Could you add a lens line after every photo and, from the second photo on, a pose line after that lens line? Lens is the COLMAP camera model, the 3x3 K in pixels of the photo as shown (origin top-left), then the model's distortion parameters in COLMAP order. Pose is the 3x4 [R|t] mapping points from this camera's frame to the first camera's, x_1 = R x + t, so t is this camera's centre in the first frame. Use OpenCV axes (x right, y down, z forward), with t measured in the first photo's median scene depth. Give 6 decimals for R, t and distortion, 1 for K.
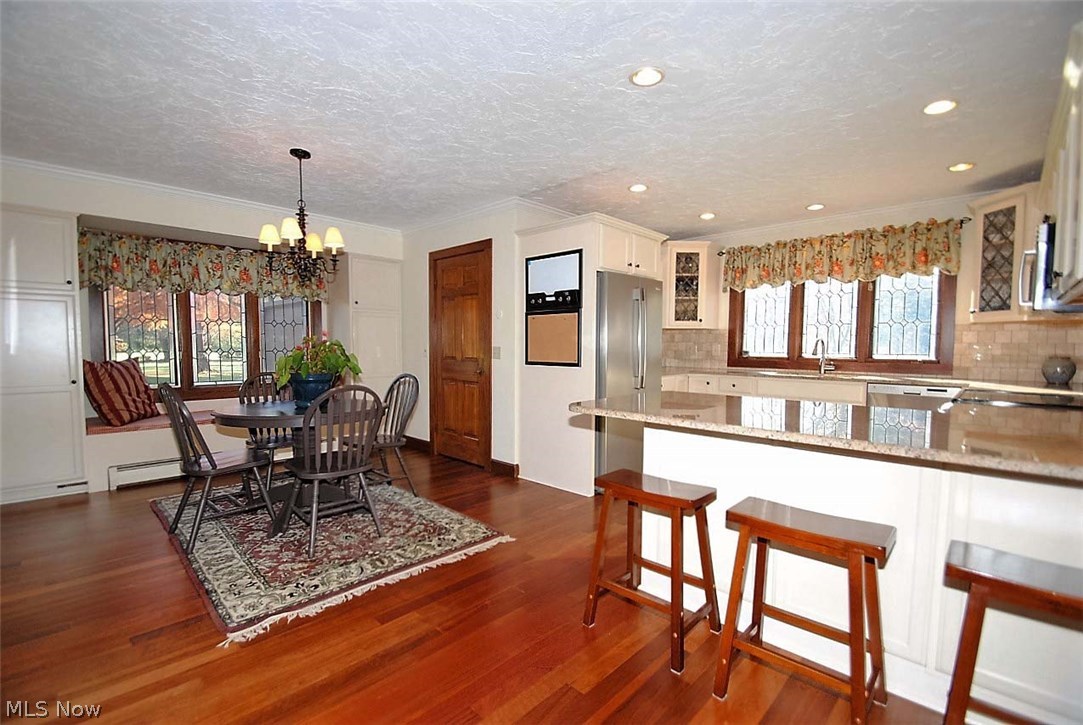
lens RADIAL K [[479.1, 0, 529.1], [0, 479.1, 373.3], [0, 0, 1]] dist [0.020883, -0.021078]
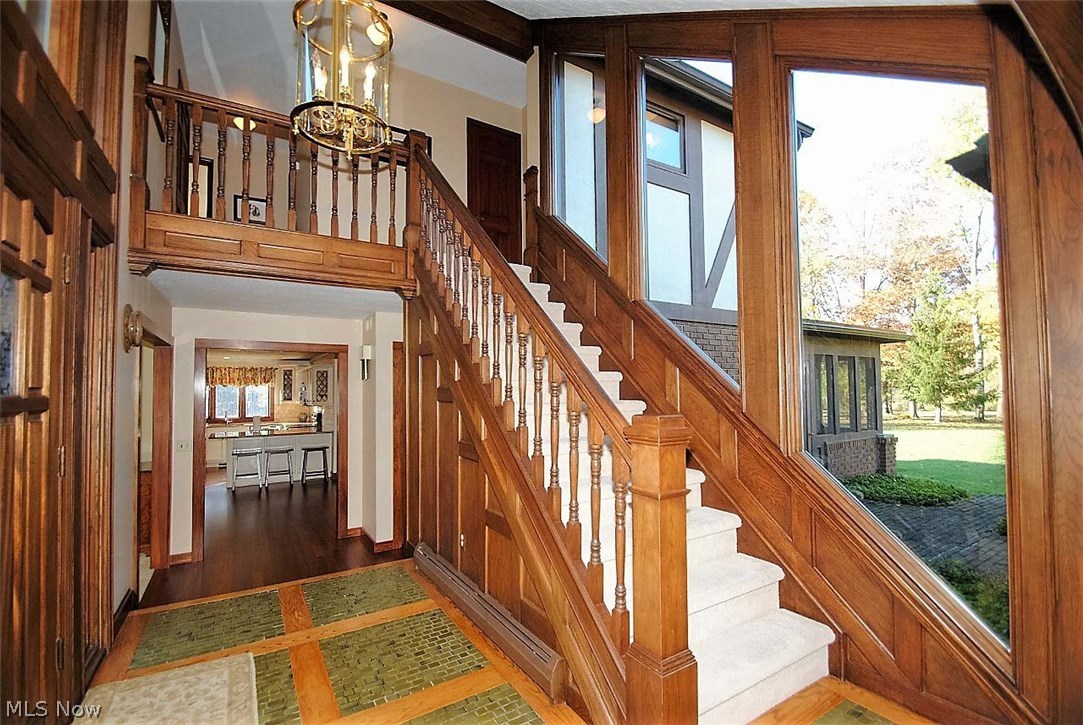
lens RADIAL K [[473.9, 0, 532.5], [0, 473.9, 372.8], [0, 0, 1]] dist [0.019233, -0.019546]
pose [[0.242239, 0.026158, 0.969864, -1.406868], [0.067848, 0.996733, -0.043828, -0.054664], [-0.967841, 0.076420, 0.239673, -1.111195]]
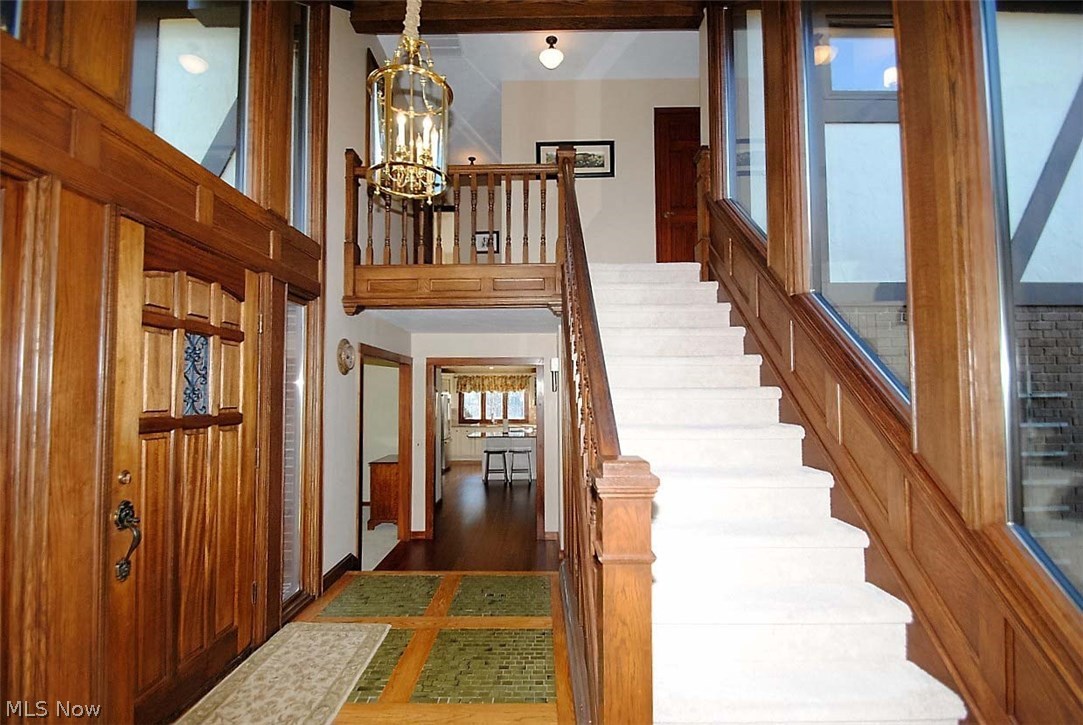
lens RADIAL K [[490.0, 0, 531.1], [0, 490.0, 373.3], [0, 0, 1]] dist [0.020337, -0.019964]
pose [[0.721920, 0.020696, 0.691667, -1.287821], [0.048993, 0.995515, -0.080924, -0.062124], [-0.690240, 0.092308, 0.717669, -1.294247]]
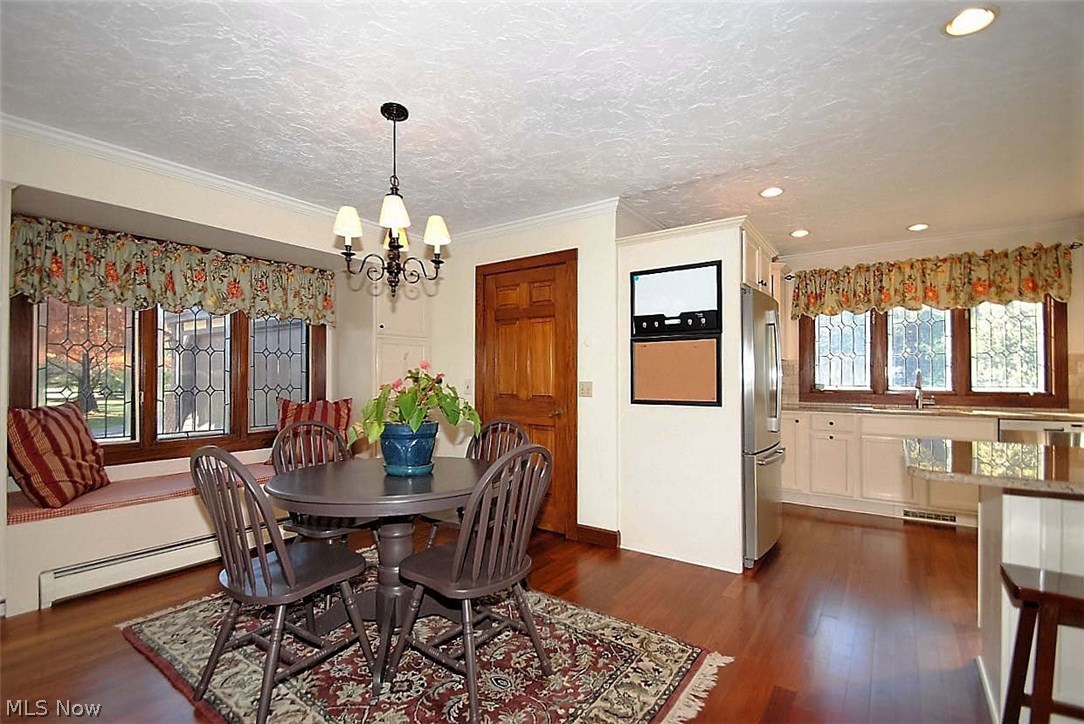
lens RADIAL K [[490.4, 0, 531.6], [0, 490.4, 372.8], [0, 0, 1]] dist [0.020337, -0.019964]
pose [[0.988491, -0.004519, 0.151213, -0.279819], [0.014859, 0.997621, -0.067322, -0.015974], [-0.150549, 0.068794, 0.986206, 0.204722]]
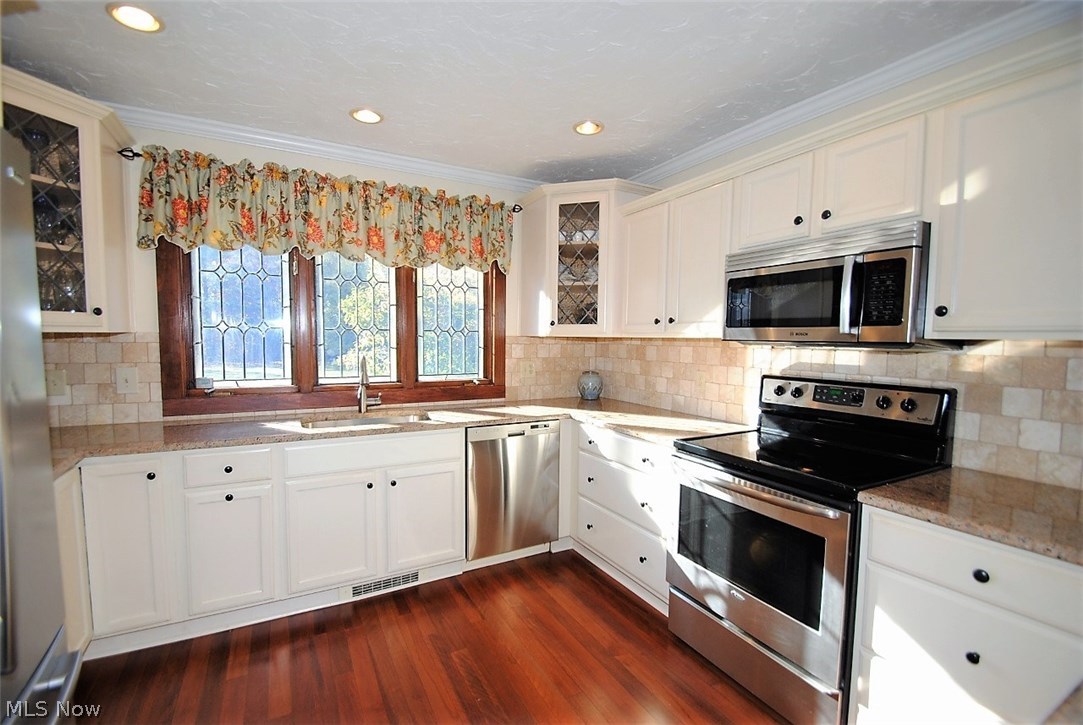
lens RADIAL K [[473.9, 0, 532.5], [0, 473.9, 372.8], [0, 0, 1]] dist [0.019233, -0.019546]
pose [[0.299962, -0.073135, 0.951144, 0.119634], [0.048360, 0.996941, 0.061405, -0.081420], [-0.952725, 0.027578, 0.302581, 0.672666]]
